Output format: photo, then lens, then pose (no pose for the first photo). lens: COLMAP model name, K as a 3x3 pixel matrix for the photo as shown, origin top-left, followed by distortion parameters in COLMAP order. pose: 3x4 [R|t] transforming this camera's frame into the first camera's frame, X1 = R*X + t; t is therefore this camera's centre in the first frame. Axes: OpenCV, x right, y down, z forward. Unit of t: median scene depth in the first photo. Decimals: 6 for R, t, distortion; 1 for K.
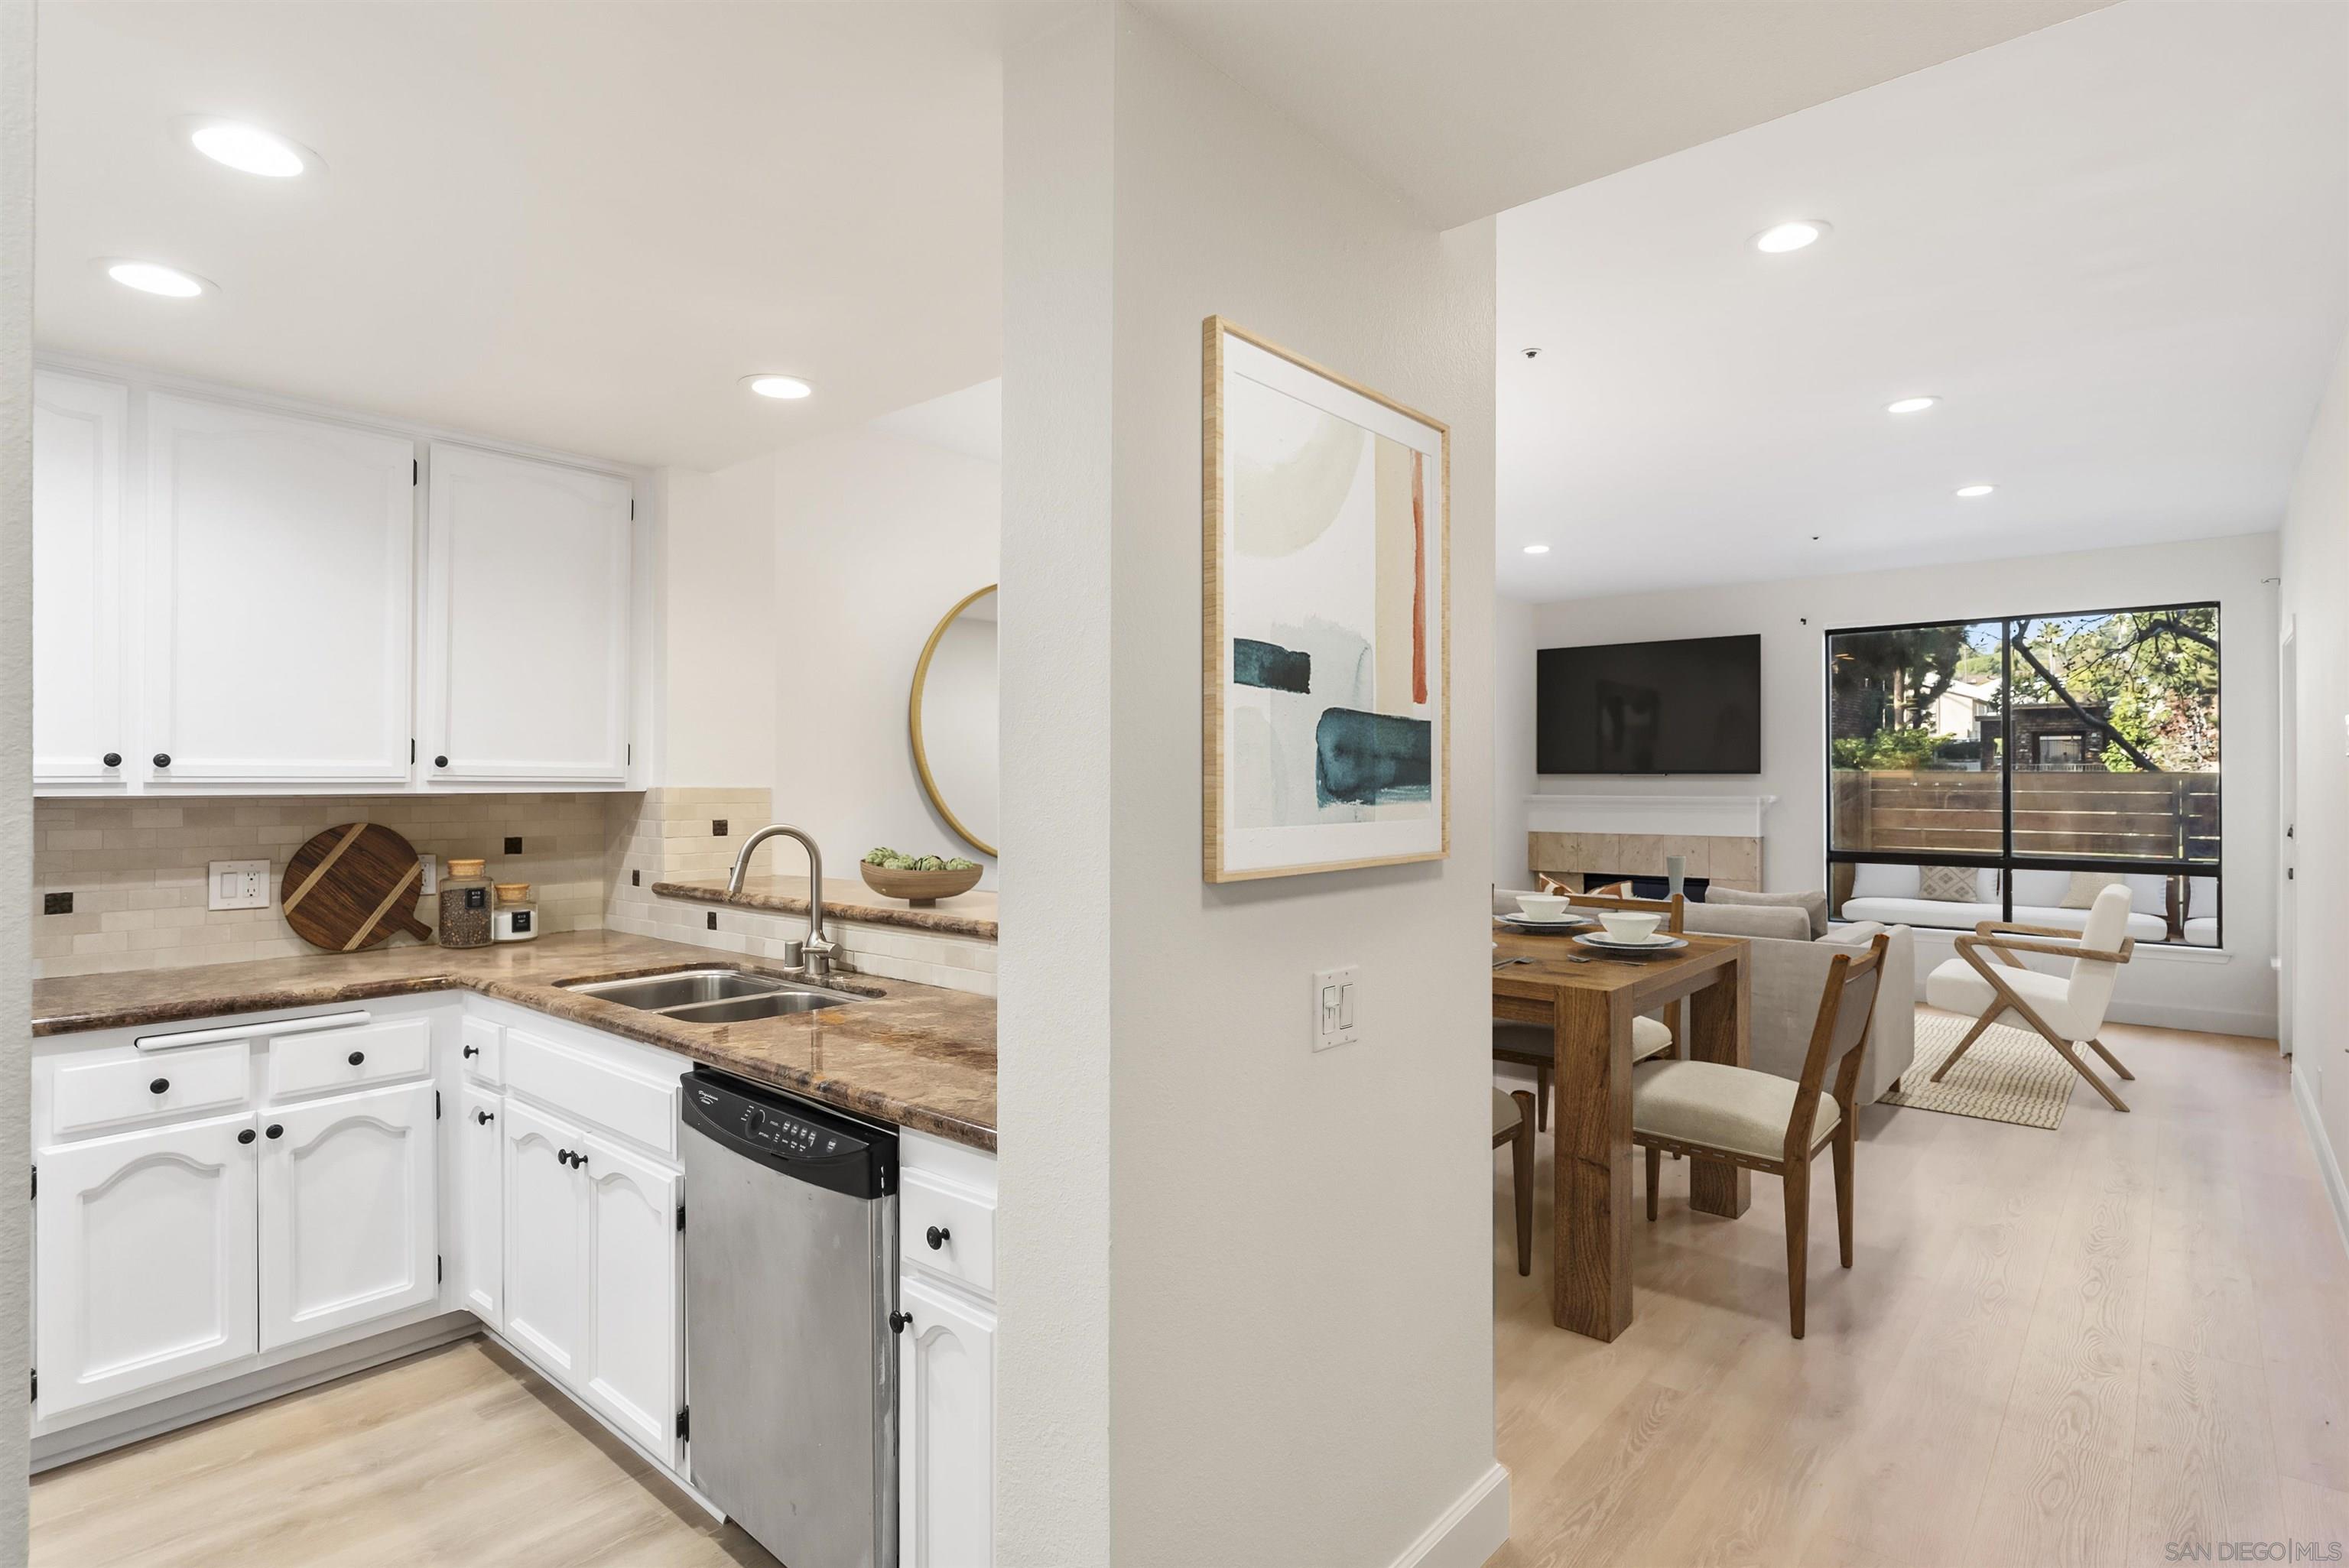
lens RADIAL K [[1188.3, 0, 1171.1], [0, 1188.3, 794.4], [0, 0, 1]] dist [-0.004995, 0.002773]
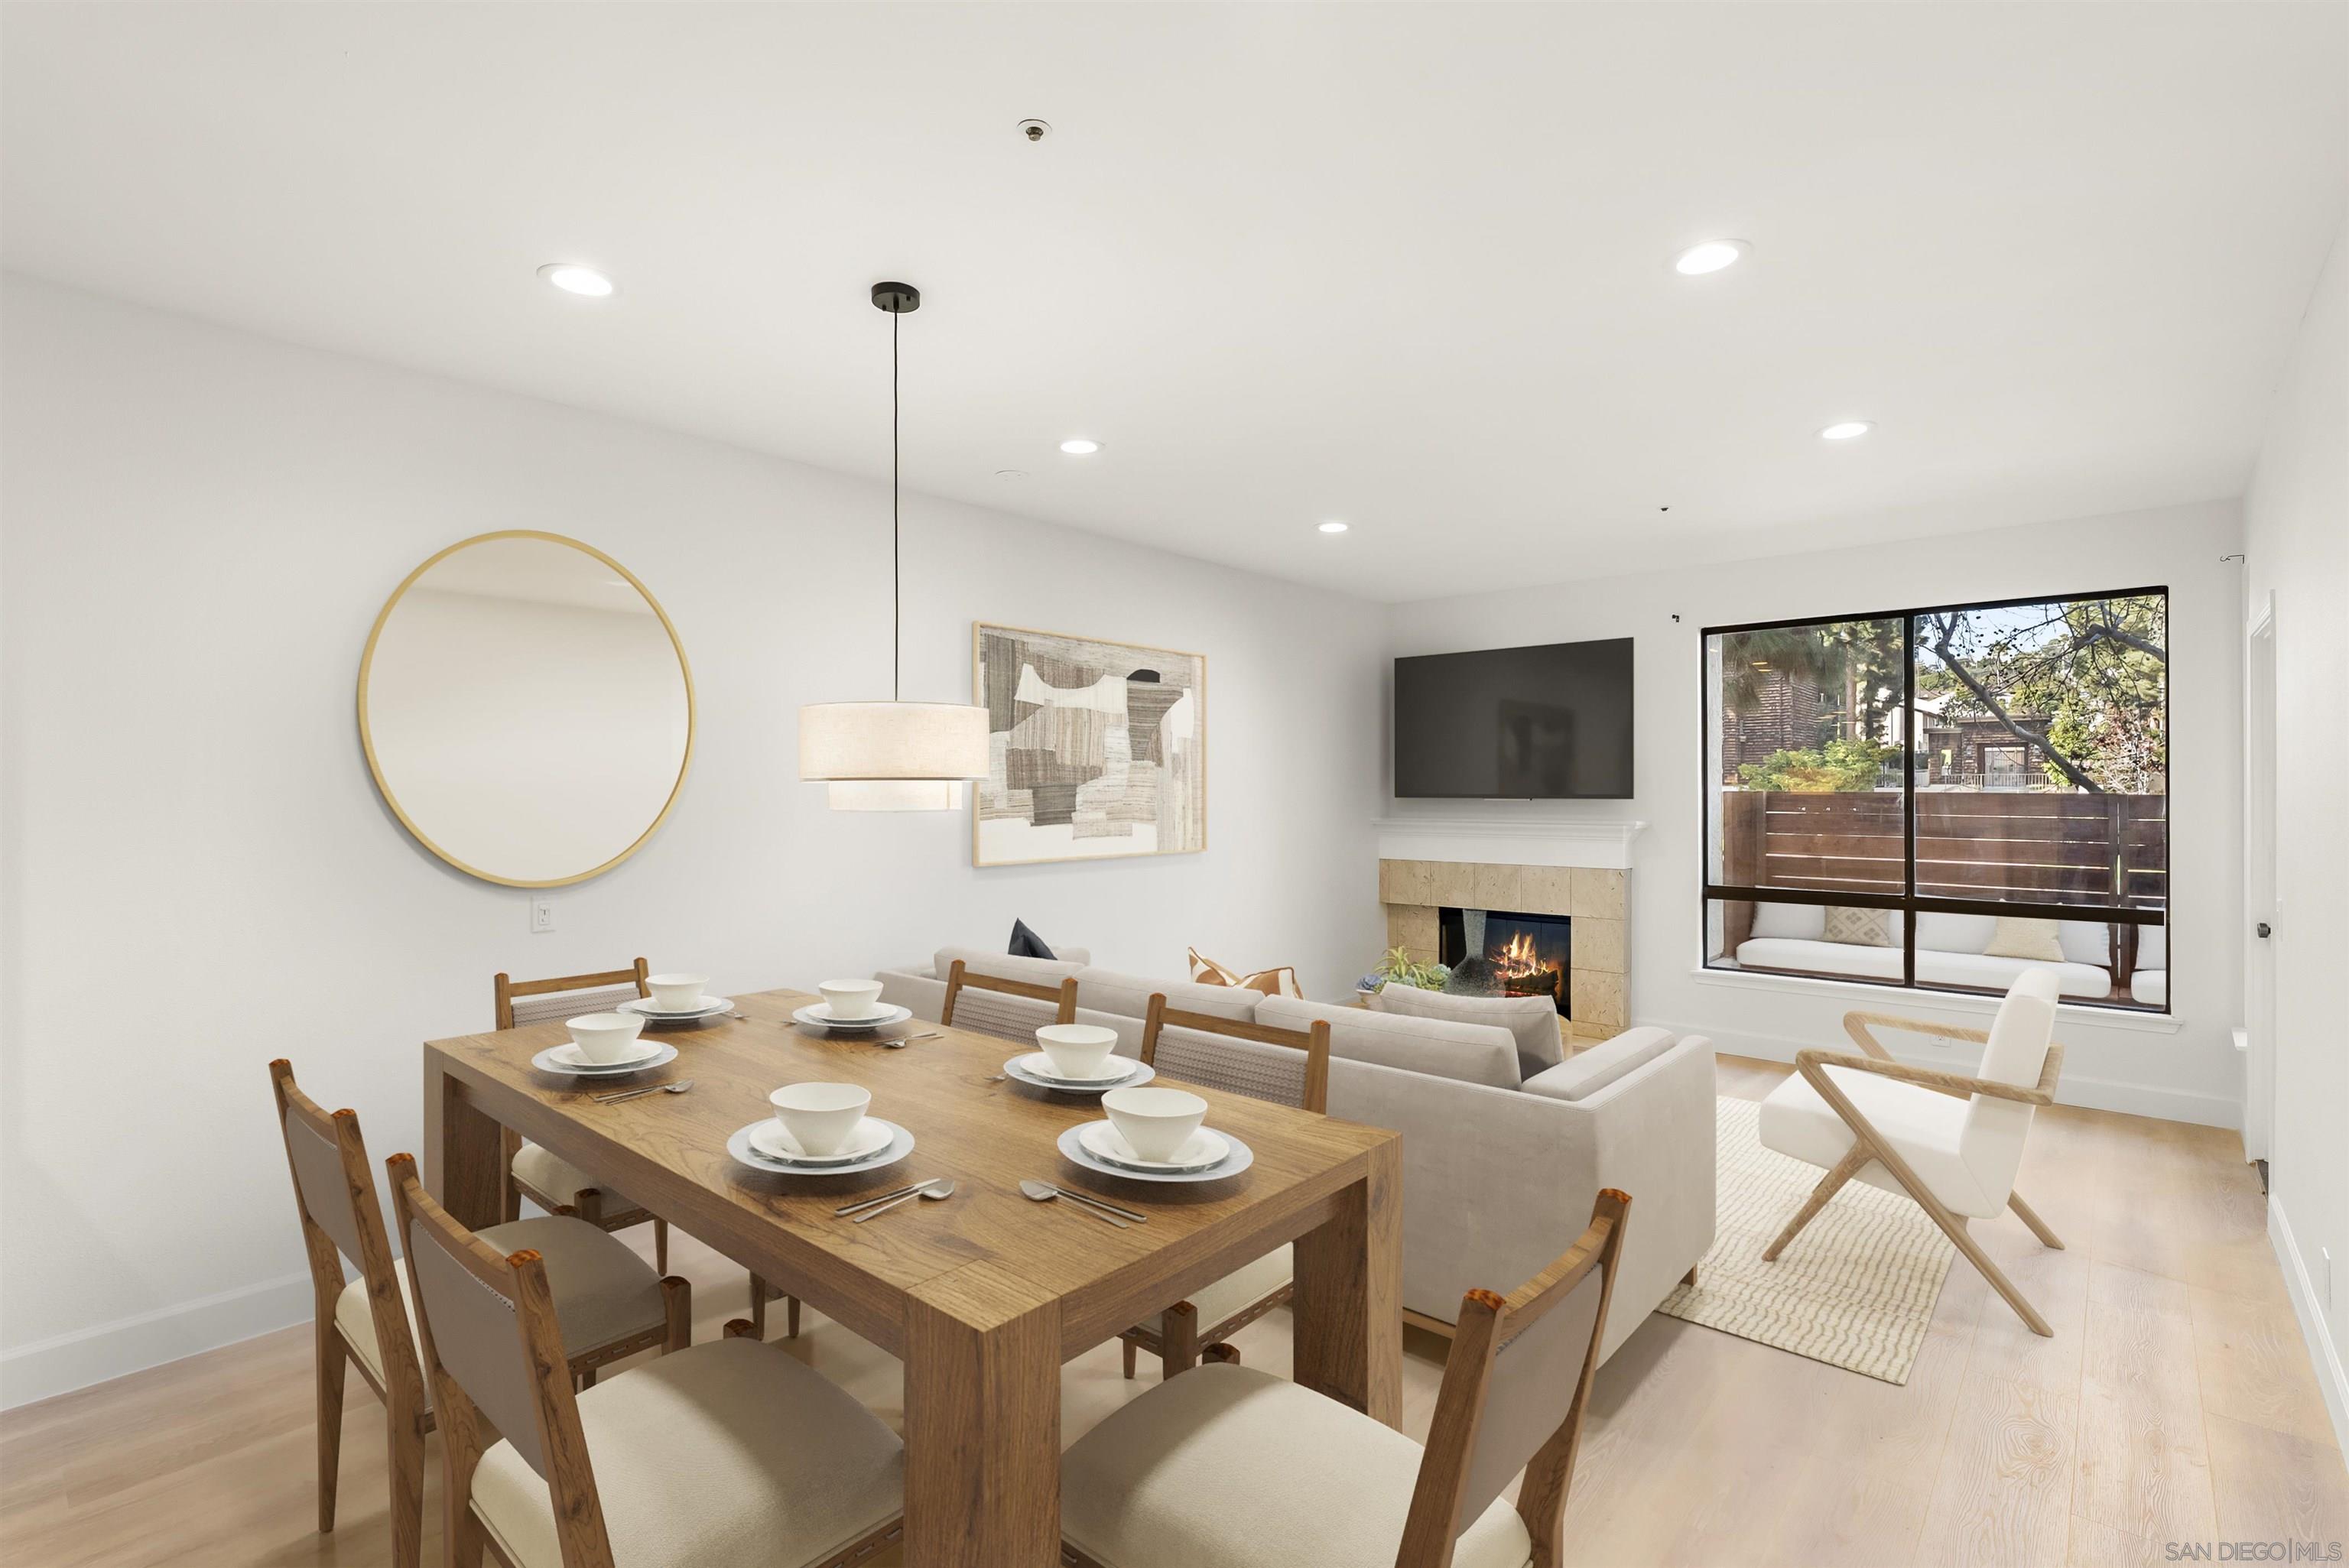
lens RADIAL K [[1080.8, 0, 1177.2], [0, 1080.8, 786.3], [0, 0, 1]] dist [-0.002439, -0.001935]
pose [[0.999910, 0.002119, -0.013271, 0.171917], [-0.002272, 0.999931, -0.011509, -0.014099], [0.013245, 0.011538, 0.999846, 0.203960]]
